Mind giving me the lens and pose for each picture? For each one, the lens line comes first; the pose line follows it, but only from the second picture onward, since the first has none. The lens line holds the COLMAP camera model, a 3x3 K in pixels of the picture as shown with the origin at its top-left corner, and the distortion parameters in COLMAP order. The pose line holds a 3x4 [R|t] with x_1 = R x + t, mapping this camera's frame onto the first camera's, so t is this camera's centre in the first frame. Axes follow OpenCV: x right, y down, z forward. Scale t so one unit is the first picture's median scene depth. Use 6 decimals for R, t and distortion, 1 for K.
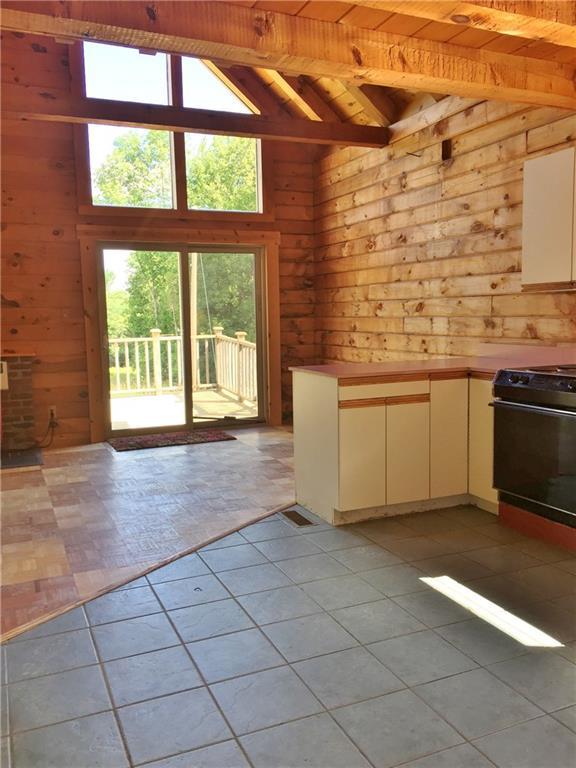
lens RADIAL K [[654.3, 0, 288.0], [0, 654.3, 384.0], [0, 0, 1]] dist [-0.041231, 0.000549]
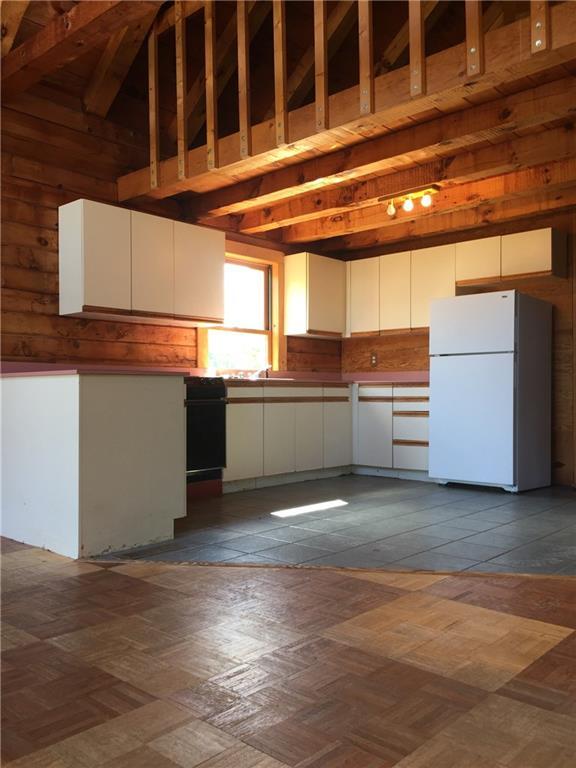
lens RADIAL K [[654.3, 0, 288.0], [0, 654.3, 384.0], [0, 0, 1]] dist [-0.041231, 0.000549]
pose [[-0.405978, 0.027632, 0.913465, -0.758505], [0.105041, 0.994329, 0.016606, 0.001686], [-0.907826, 0.102694, -0.406579, 1.076190]]
